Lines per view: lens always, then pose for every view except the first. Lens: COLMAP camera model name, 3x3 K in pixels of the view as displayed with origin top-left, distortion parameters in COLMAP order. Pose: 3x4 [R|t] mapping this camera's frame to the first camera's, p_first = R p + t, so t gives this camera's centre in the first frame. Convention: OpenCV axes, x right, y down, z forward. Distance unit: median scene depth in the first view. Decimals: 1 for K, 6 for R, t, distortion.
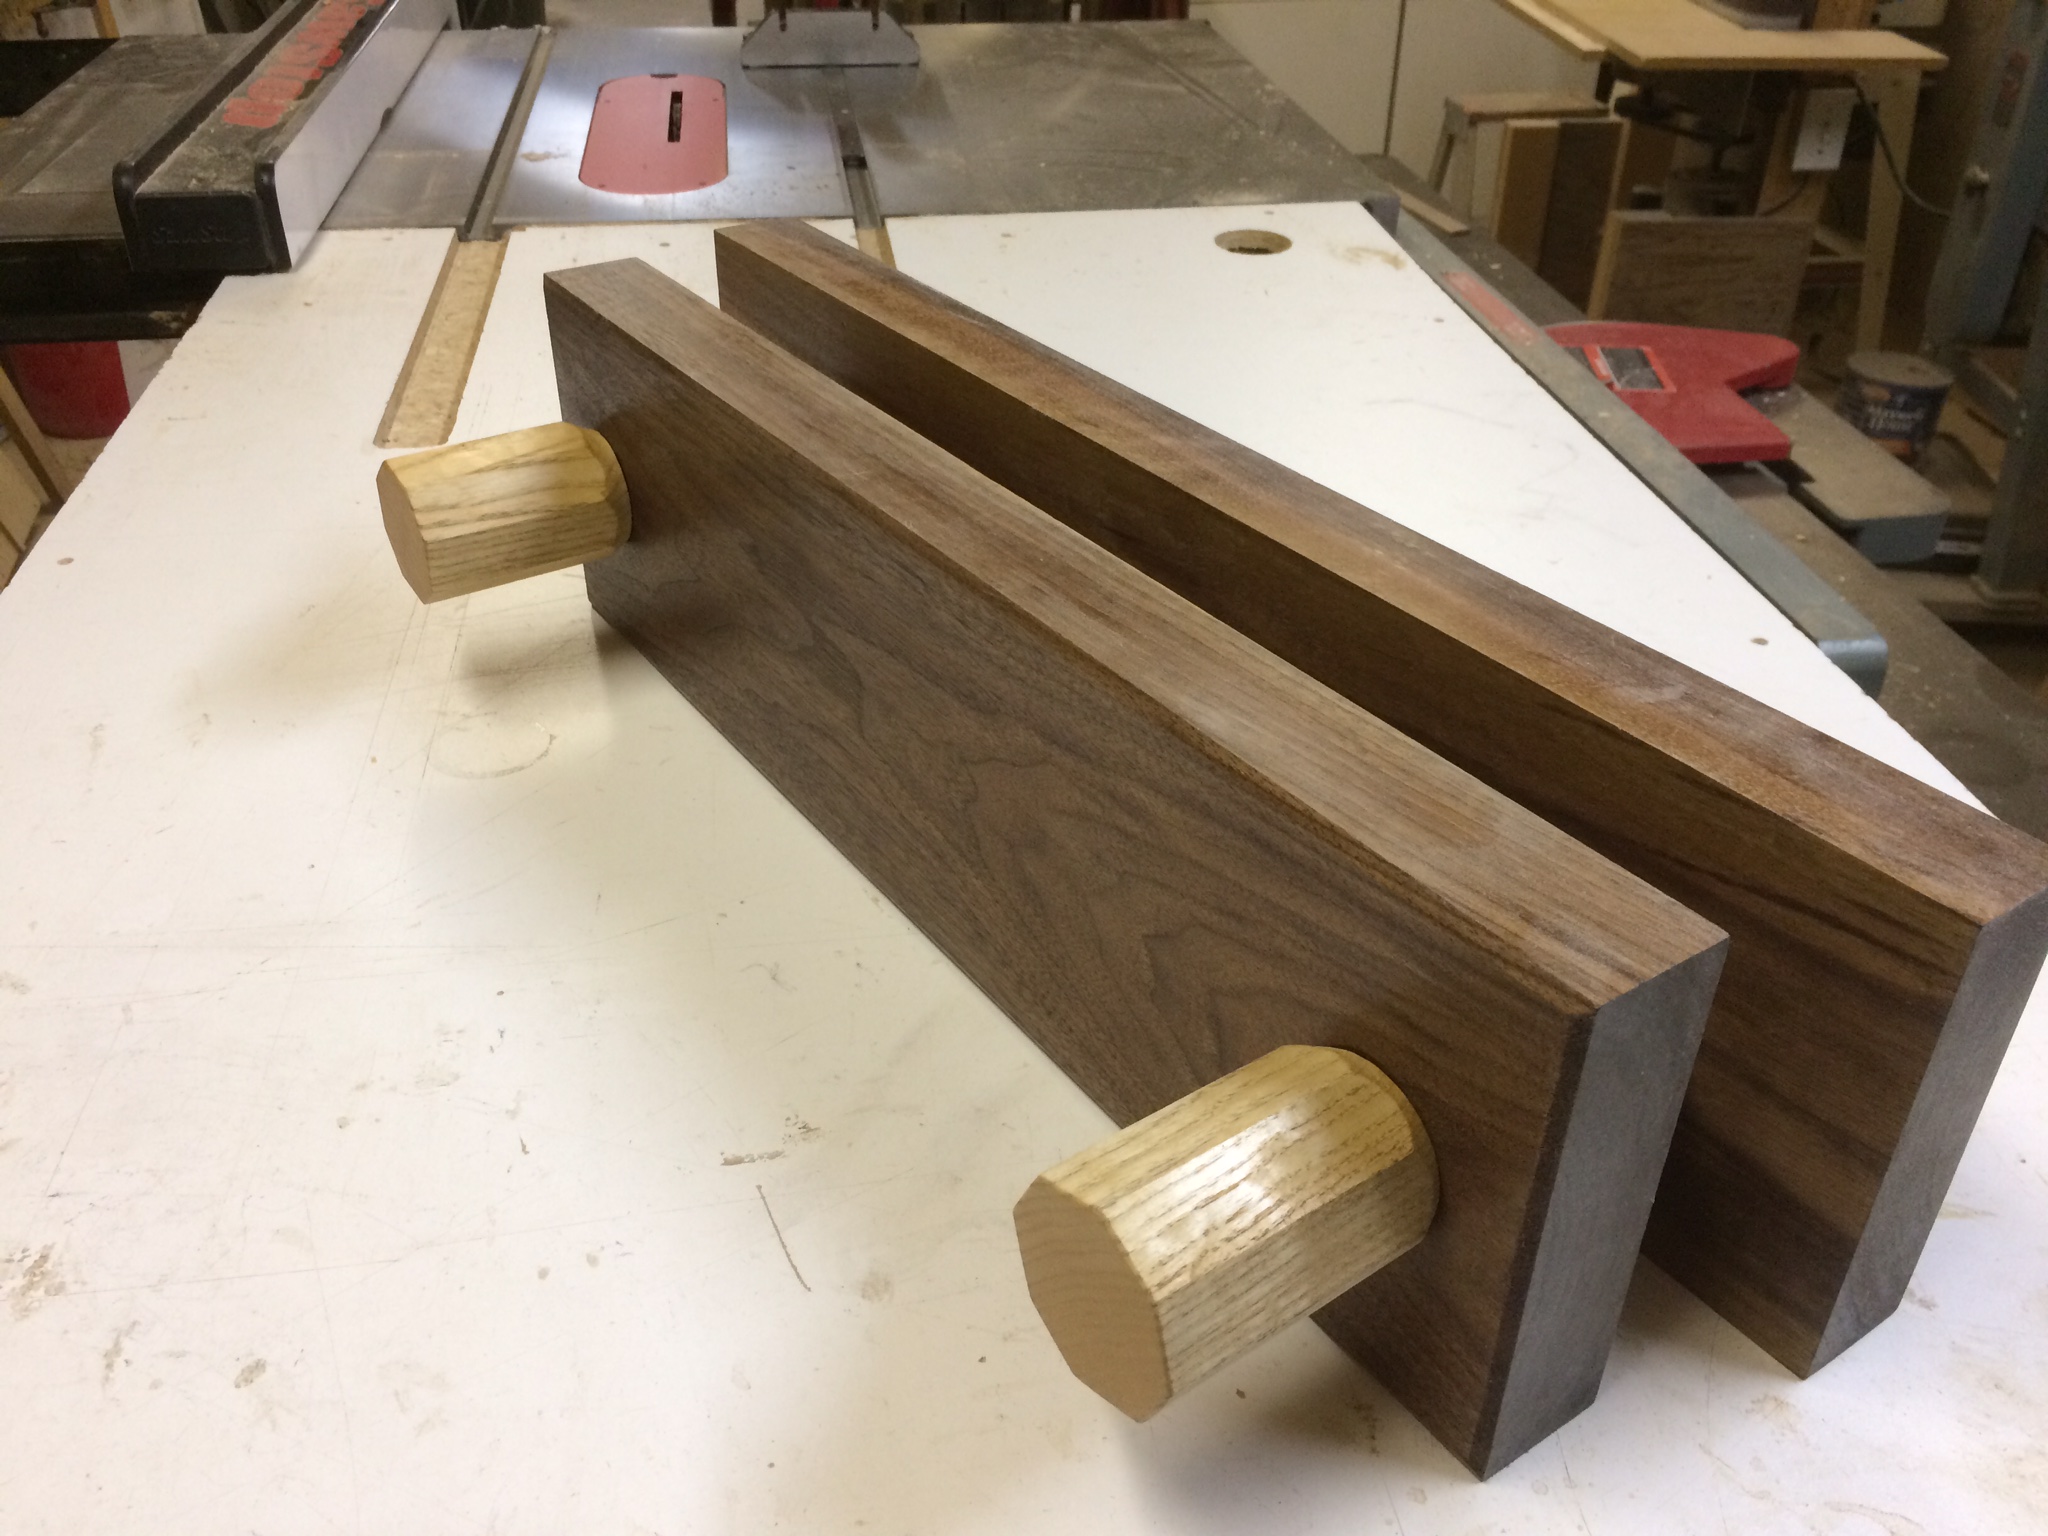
lens RADIAL K [[1759.5, 0, 1005.0], [0, 1759.5, 768.1], [0, 0, 1]] dist [0.076712, -0.103633]
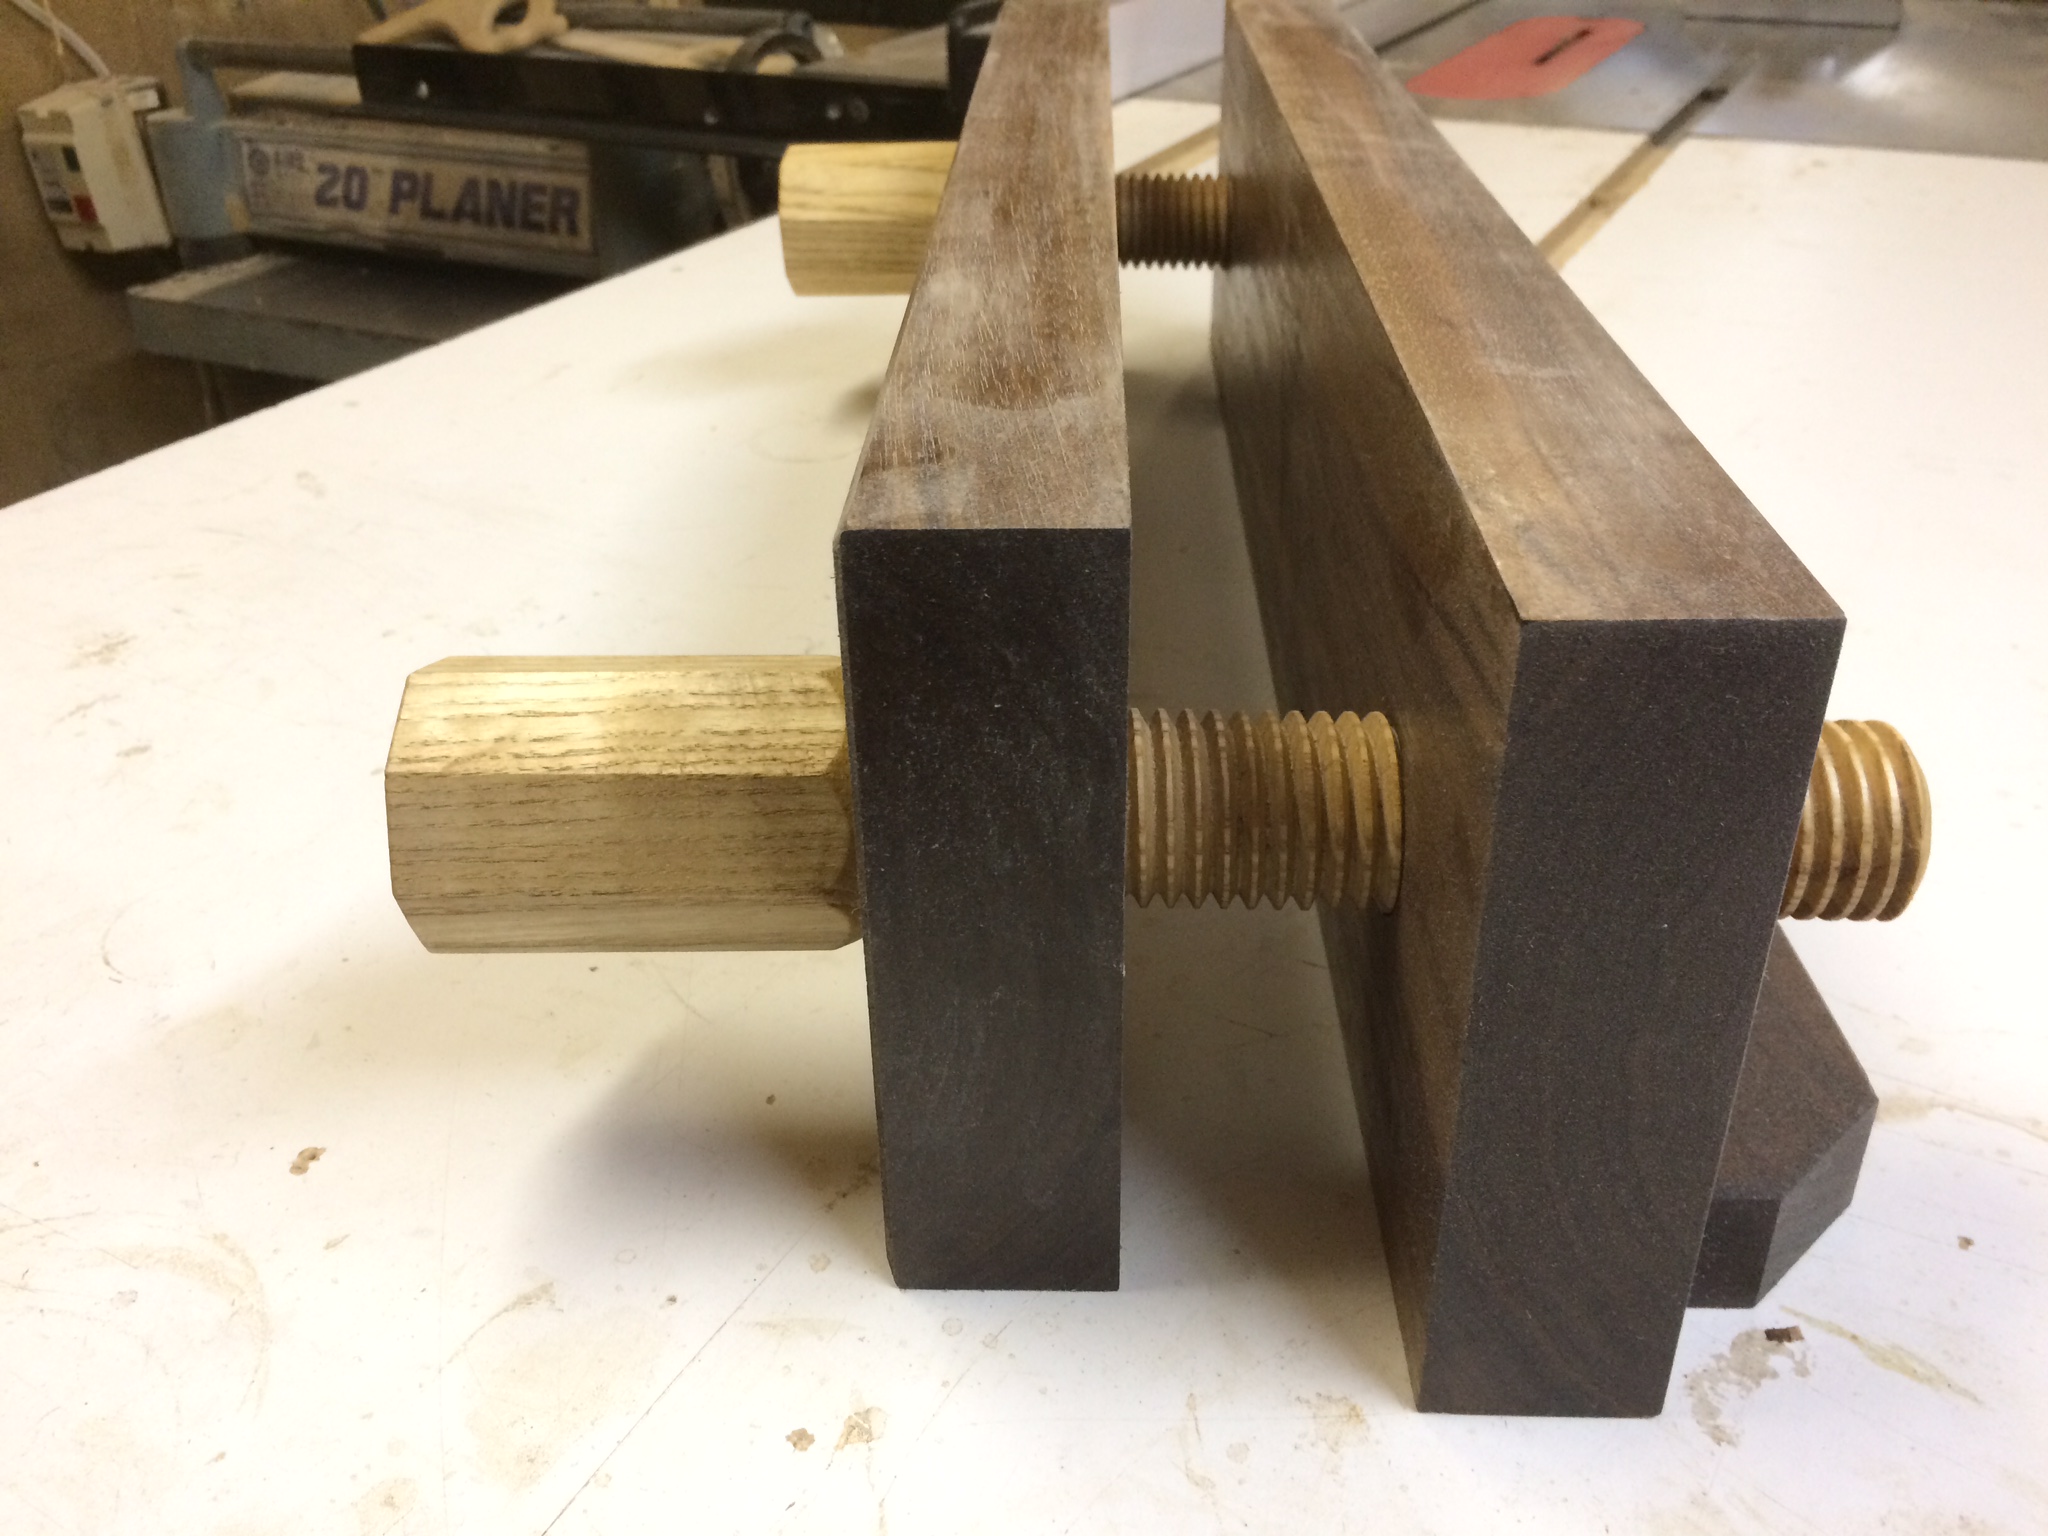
lens RADIAL K [[1759.5, 0, 1005.0], [0, 1759.5, 768.1], [0, 0, 1]] dist [0.076712, -0.103633]
pose [[0.802235, 0.280761, -0.526870, 0.710334], [-0.302950, 0.951897, 0.045966, 0.155710], [0.514432, 0.122739, 0.848702, 0.391873]]
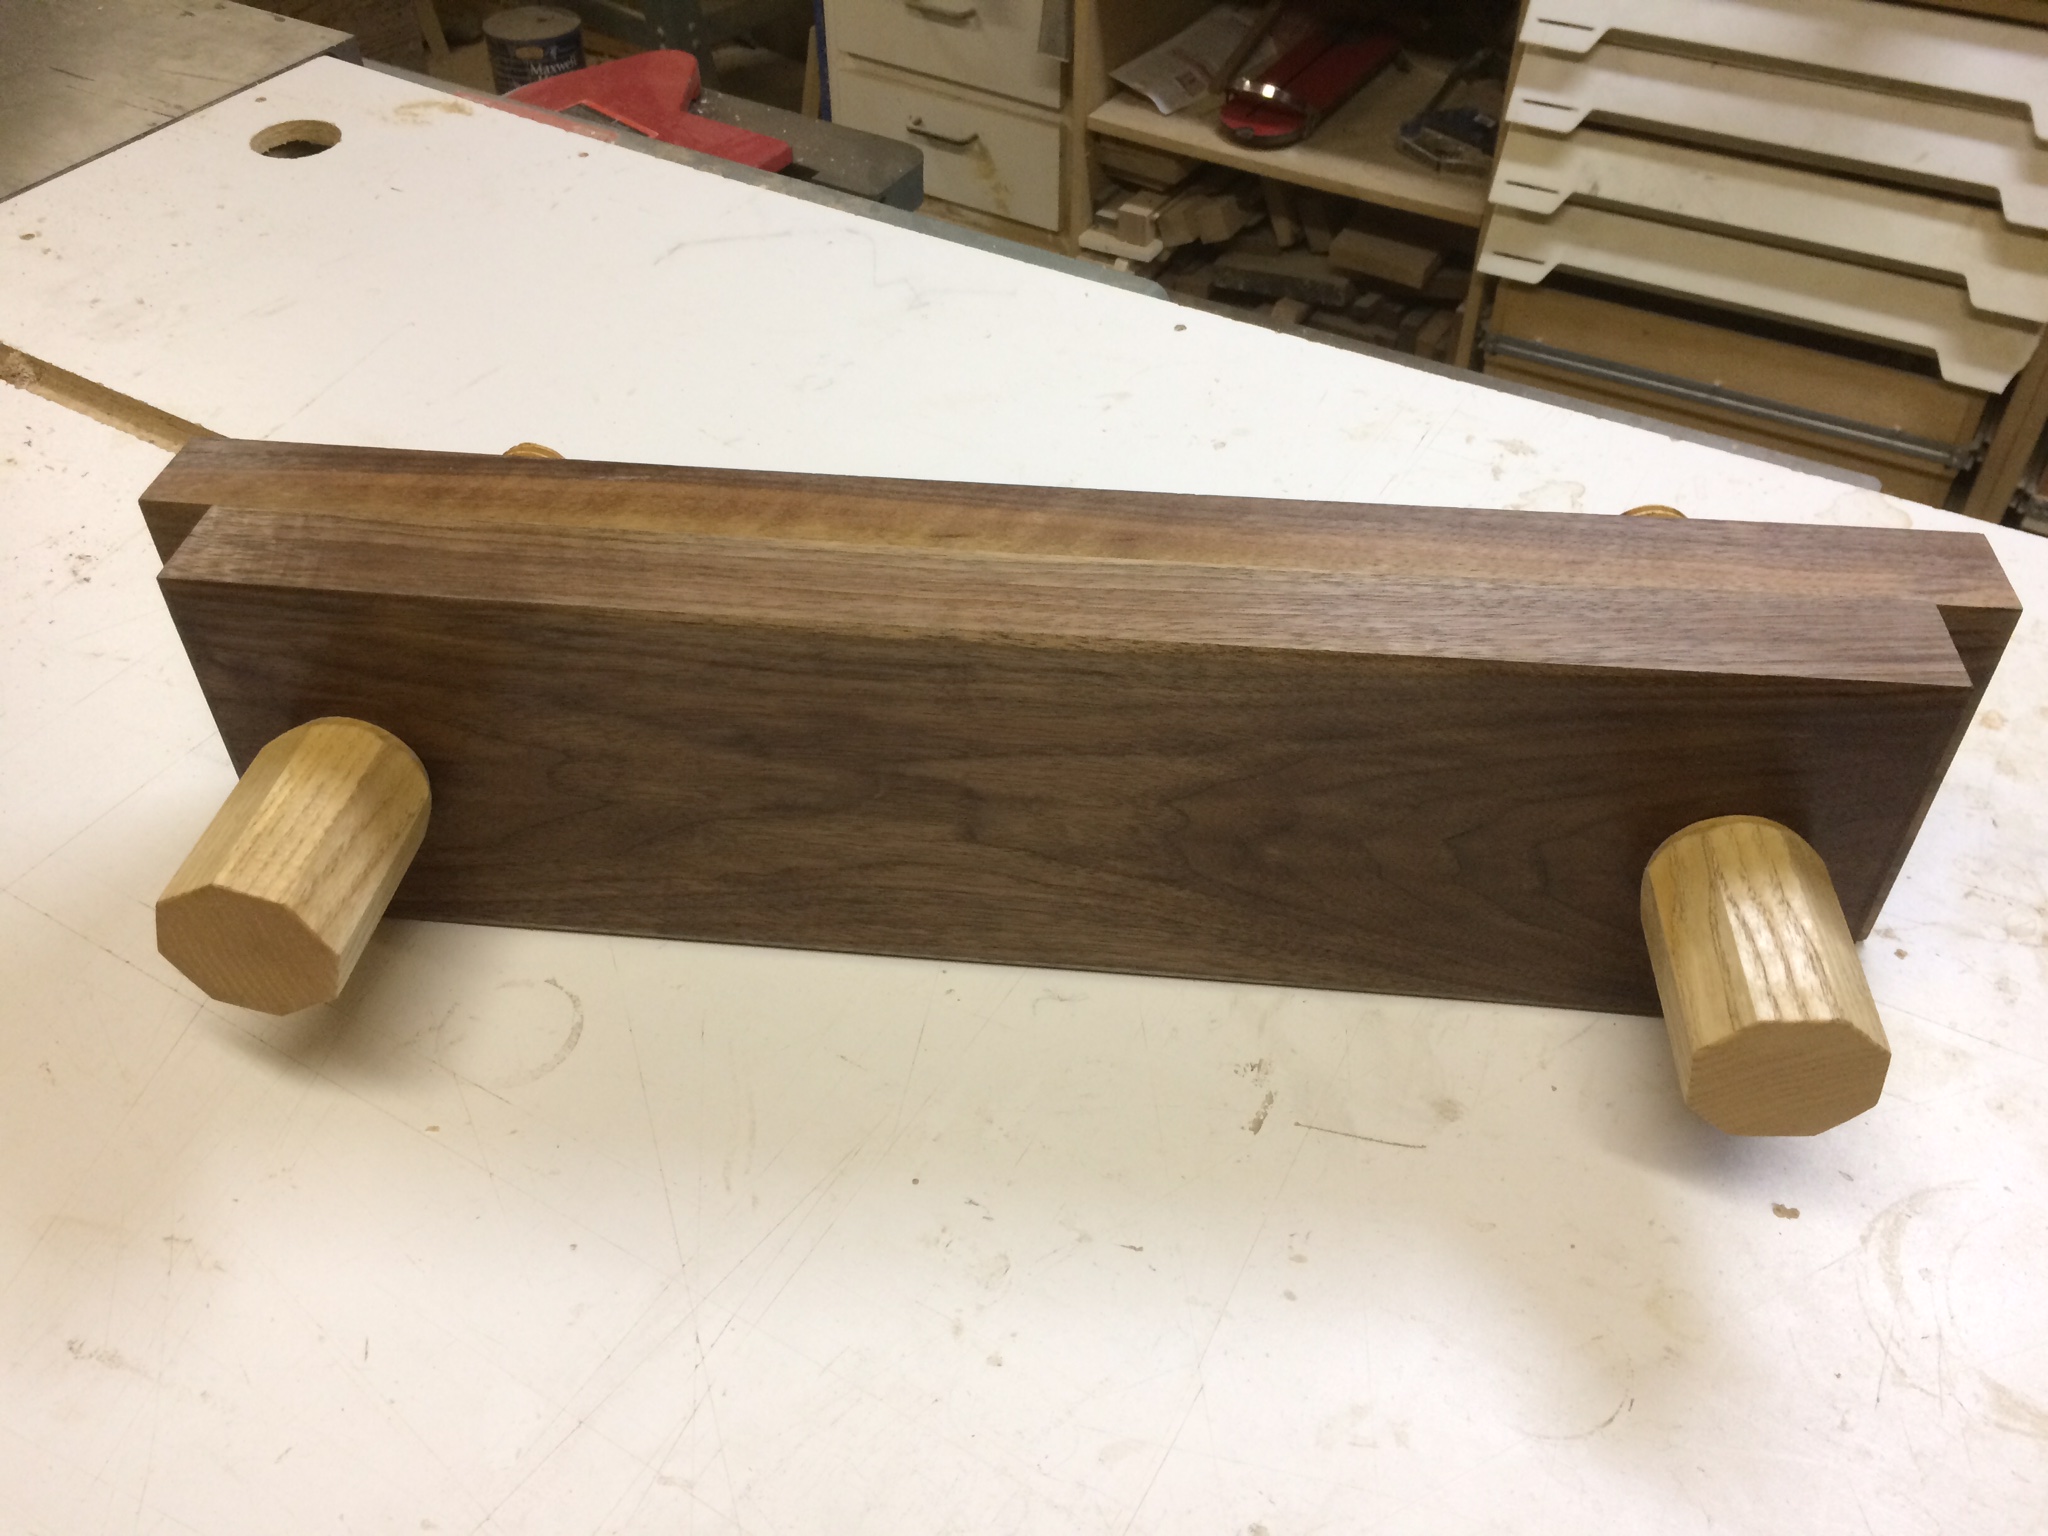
lens RADIAL K [[1759.5, 0, 1005.0], [0, 1759.5, 768.1], [0, 0, 1]] dist [0.076712, -0.103633]
pose [[0.621561, -0.547676, 0.560101, -1.011191], [0.440458, 0.835603, 0.328276, -0.543852], [-0.647810, 0.042657, 0.760606, 0.316219]]
